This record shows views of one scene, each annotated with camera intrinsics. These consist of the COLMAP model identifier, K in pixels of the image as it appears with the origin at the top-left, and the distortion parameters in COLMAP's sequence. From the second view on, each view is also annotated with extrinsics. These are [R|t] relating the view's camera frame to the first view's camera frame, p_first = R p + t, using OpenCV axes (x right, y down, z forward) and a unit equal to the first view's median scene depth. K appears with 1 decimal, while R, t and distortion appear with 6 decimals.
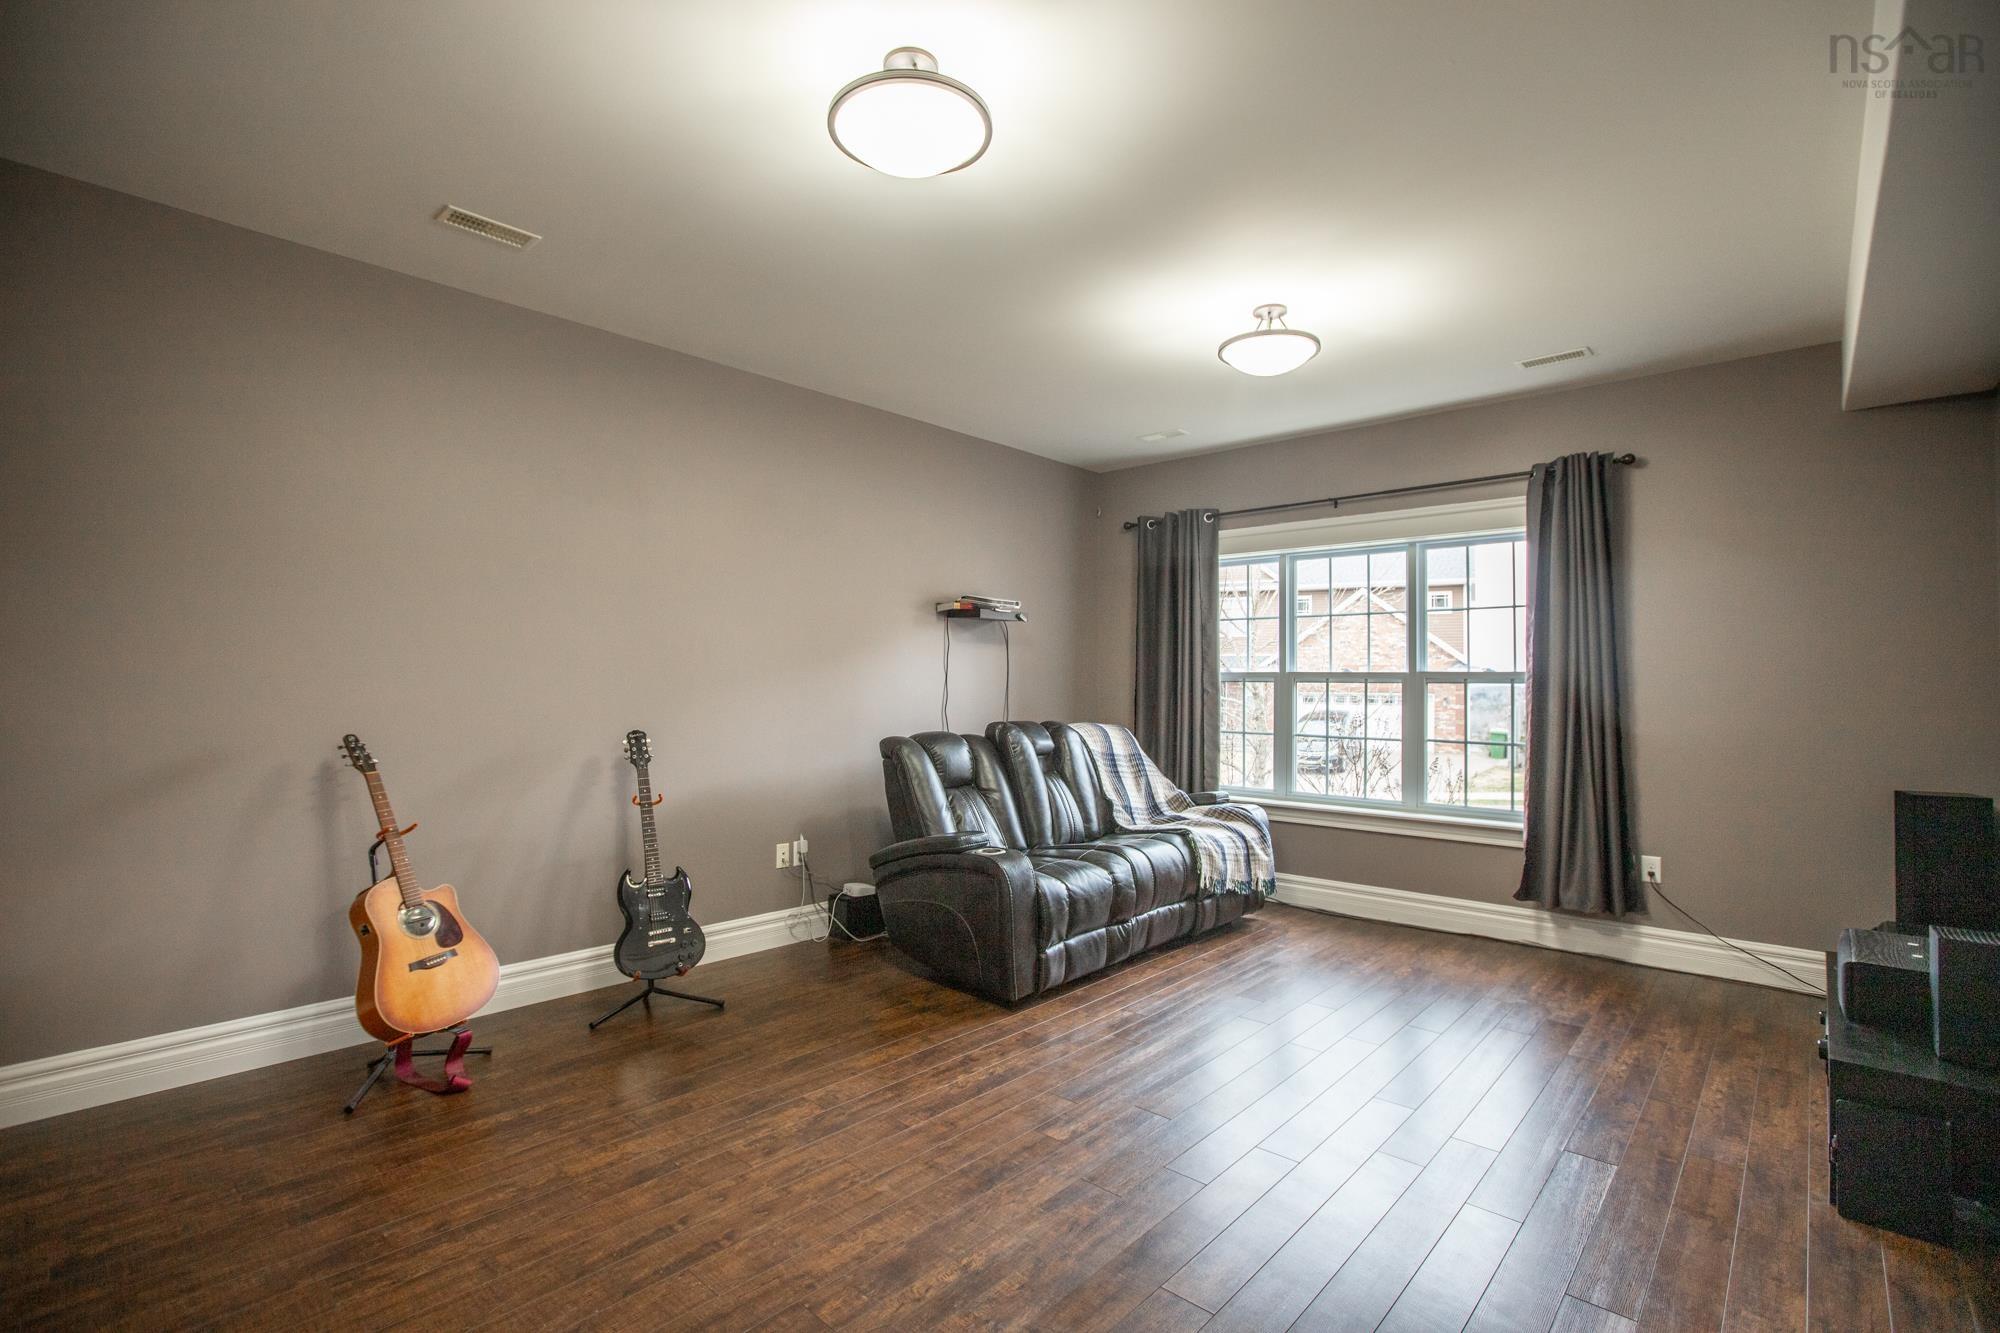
lens RADIAL K [[915.2, 0, 990.8], [0, 915.2, 663.2], [0, 0, 1]] dist [-0.053535, 0.019203]
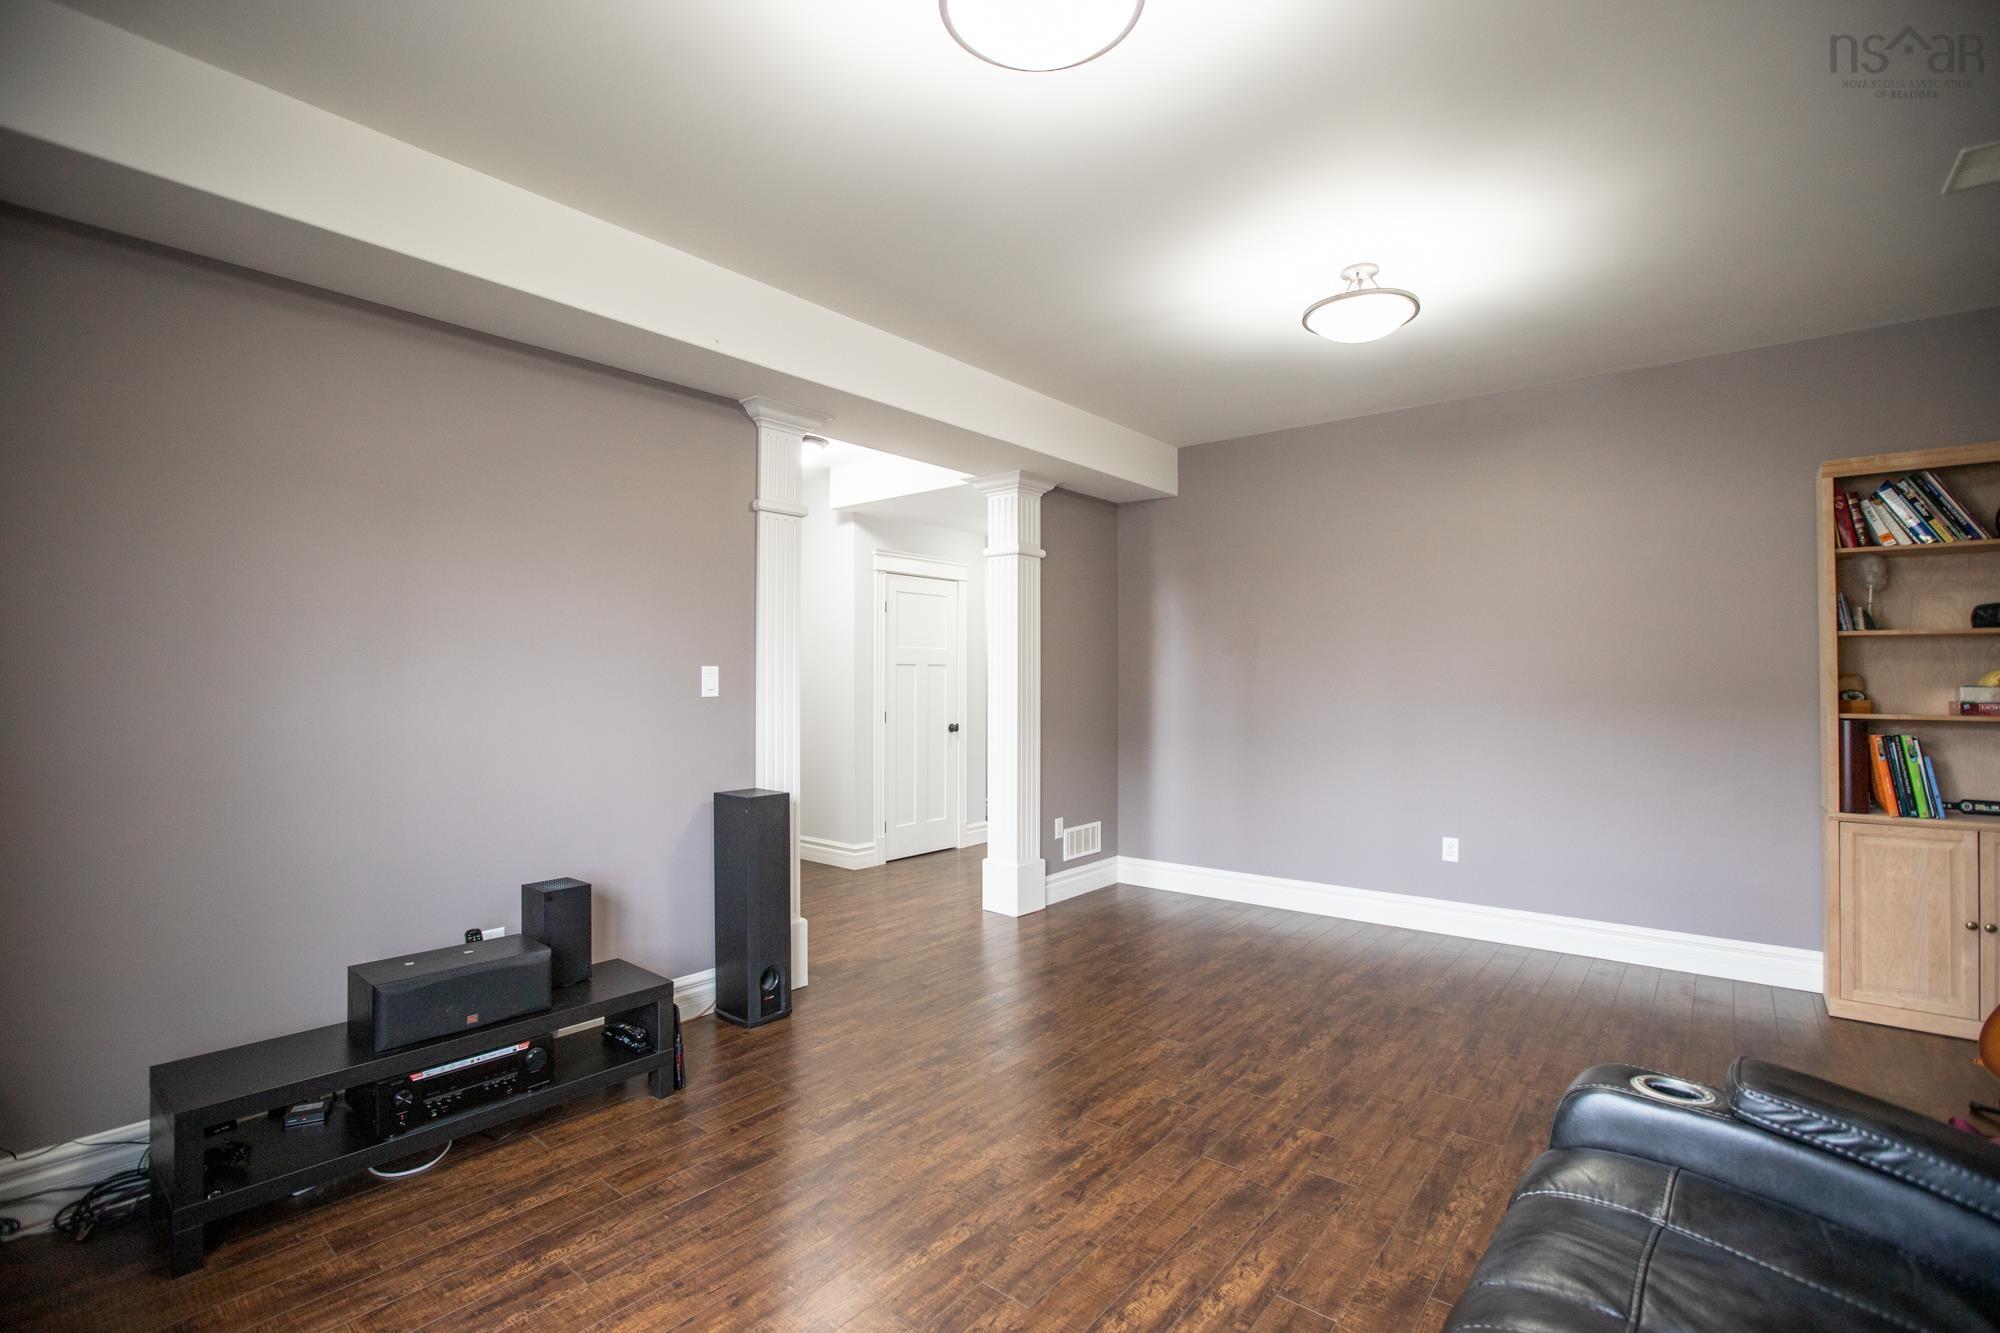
lens RADIAL K [[915.2, 0, 990.8], [0, 915.2, 663.2], [0, 0, 1]] dist [-0.053535, 0.019203]
pose [[-0.998640, -0.006981, -0.051663, 0.486114], [-0.004857, 0.999142, -0.041122, 0.035600], [0.051905, -0.040815, -0.997818, 2.009860]]
